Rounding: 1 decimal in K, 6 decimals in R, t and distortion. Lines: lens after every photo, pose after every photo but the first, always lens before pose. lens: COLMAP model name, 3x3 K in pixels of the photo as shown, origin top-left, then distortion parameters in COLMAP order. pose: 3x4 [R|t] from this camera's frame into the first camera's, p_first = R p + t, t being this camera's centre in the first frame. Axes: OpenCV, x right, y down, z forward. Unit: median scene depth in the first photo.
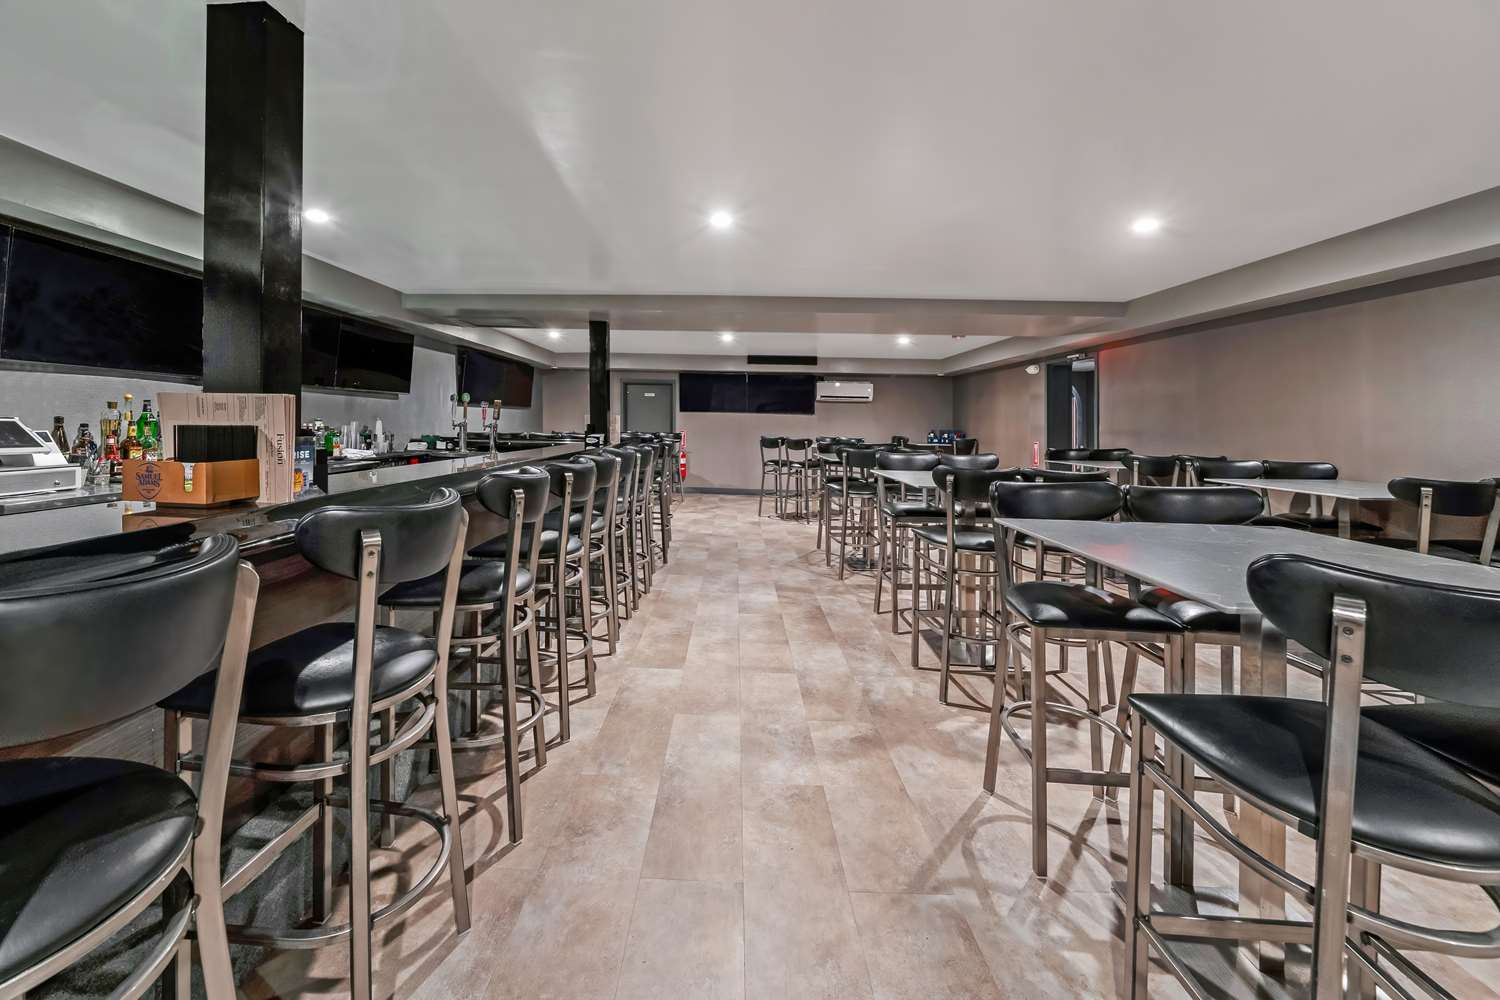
lens RADIAL K [[572.2, 0, 705.8], [0, 572.2, 428.9], [0, 0, 1]] dist [-0.015256, 0.000475]
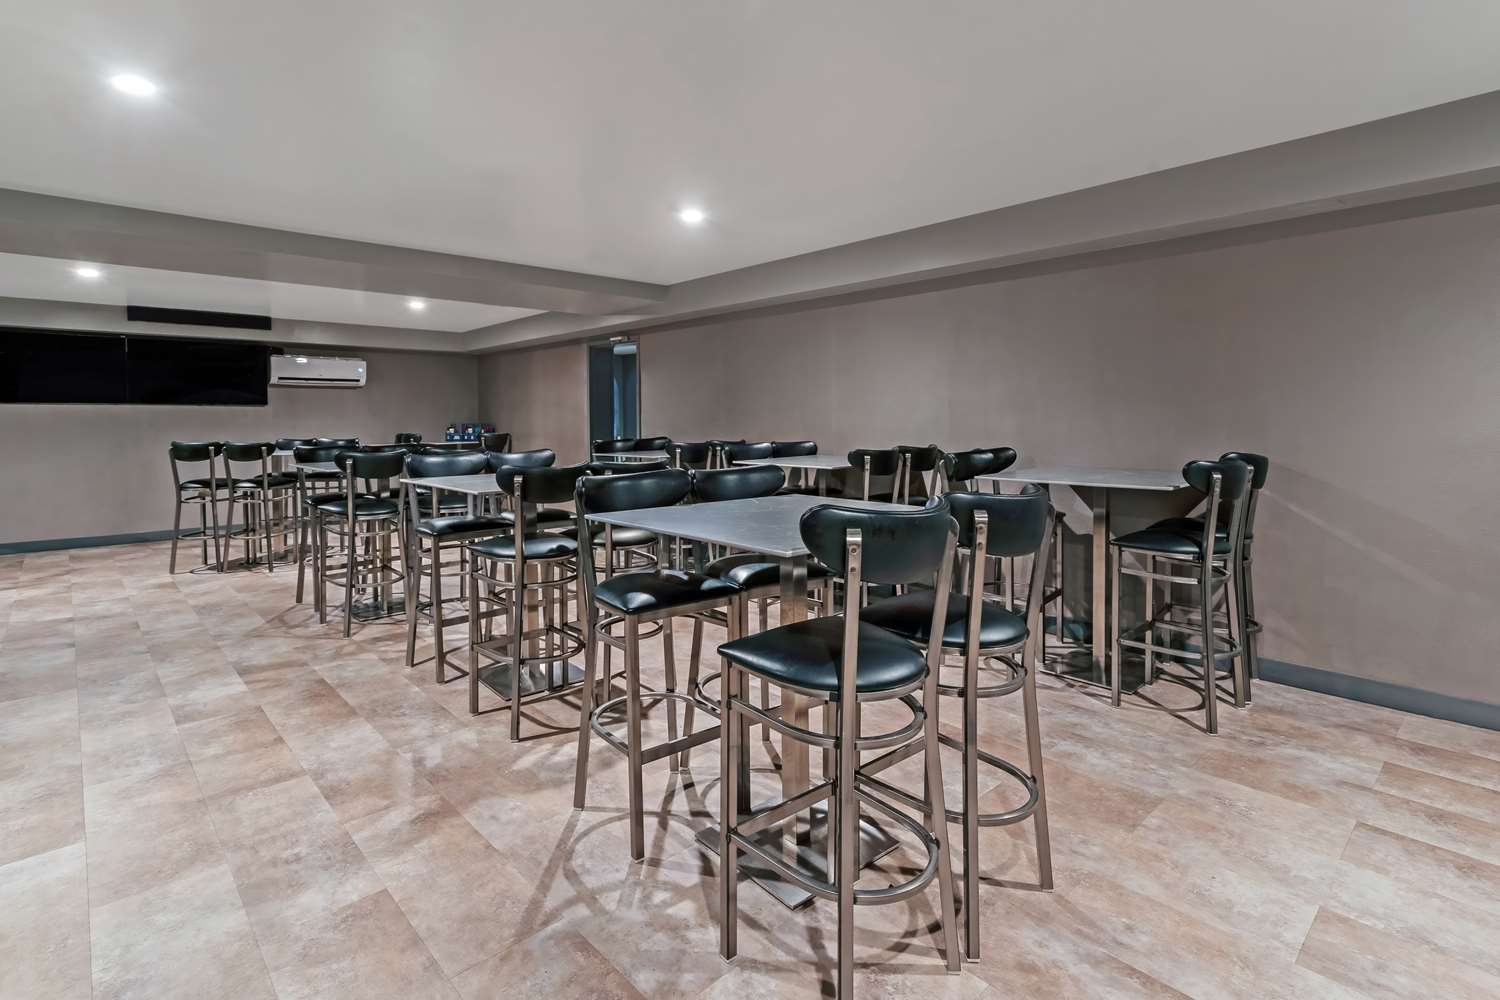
lens RADIAL K [[758.7, 0, 750.0], [0, 758.7, 500.0], [0, 0, 1]] dist [0.022984, -0.000022]
pose [[0.712070, -0.101429, 0.694744, -0.086471], [0.030296, 0.993027, 0.113925, -0.002093], [-0.701455, -0.060075, 0.710177, -0.045710]]
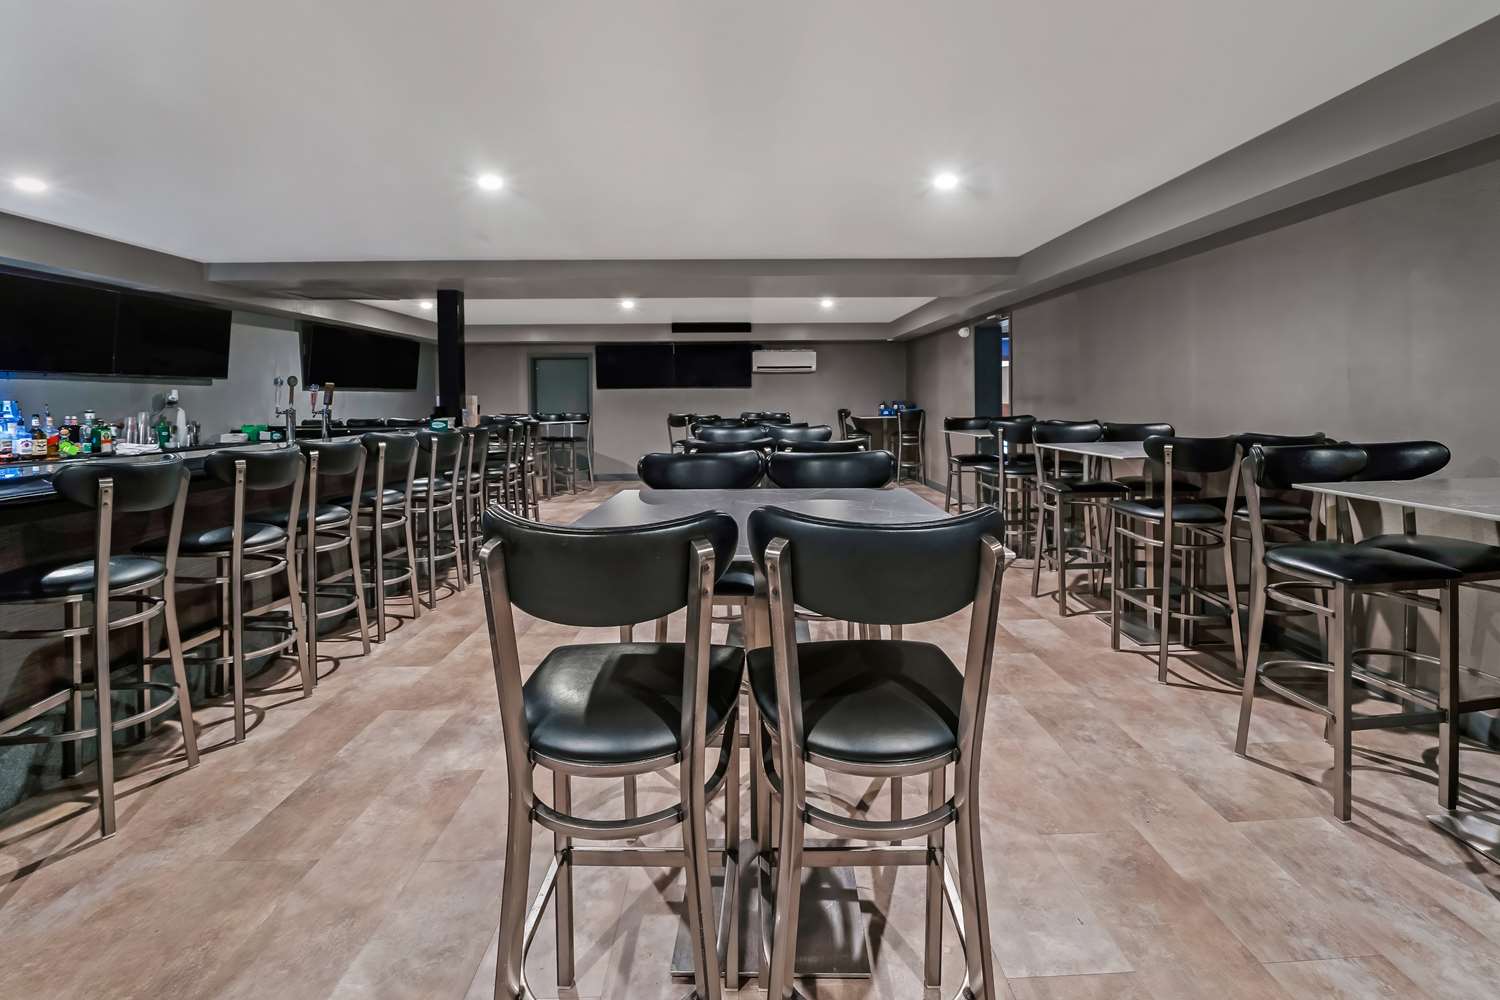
lens RADIAL K [[661.1, 0, 753.7], [0, 661.1, 406.4], [0, 0, 1]] dist [-0.023488, 0.000248]
pose [[0.997547, -0.031110, 0.062703, 0.255875], [0.031124, 0.999515, 0.000767, 0.006751], [-0.062696, 0.001186, 0.998032, -0.060523]]
